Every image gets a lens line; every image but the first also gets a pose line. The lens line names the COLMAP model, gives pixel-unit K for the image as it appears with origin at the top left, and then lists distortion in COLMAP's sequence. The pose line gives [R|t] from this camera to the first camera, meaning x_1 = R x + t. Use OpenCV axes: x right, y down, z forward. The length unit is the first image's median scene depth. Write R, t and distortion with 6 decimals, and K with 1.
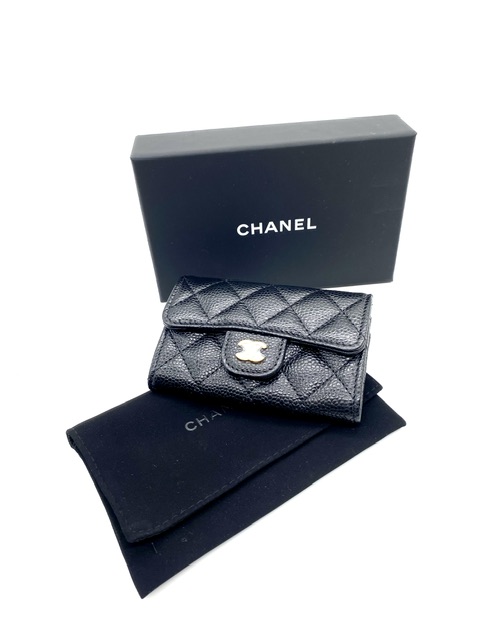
lens RADIAL K [[572.5, 0, 240.0], [0, 572.5, 320.0], [0, 0, 1]] dist [0.234766, -0.000842]
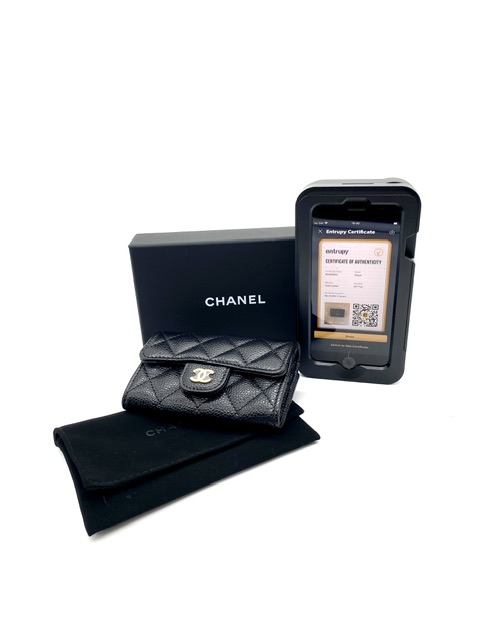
lens RADIAL K [[572.5, 0, 240.0], [0, 572.5, 320.0], [0, 0, 1]] dist [0.234766, -0.000842]
pose [[0.997209, 0.028037, -0.069196, 0.186368], [-0.048096, 0.950120, -0.308152, 0.320924], [0.057105, 0.310620, 0.948817, -0.267400]]
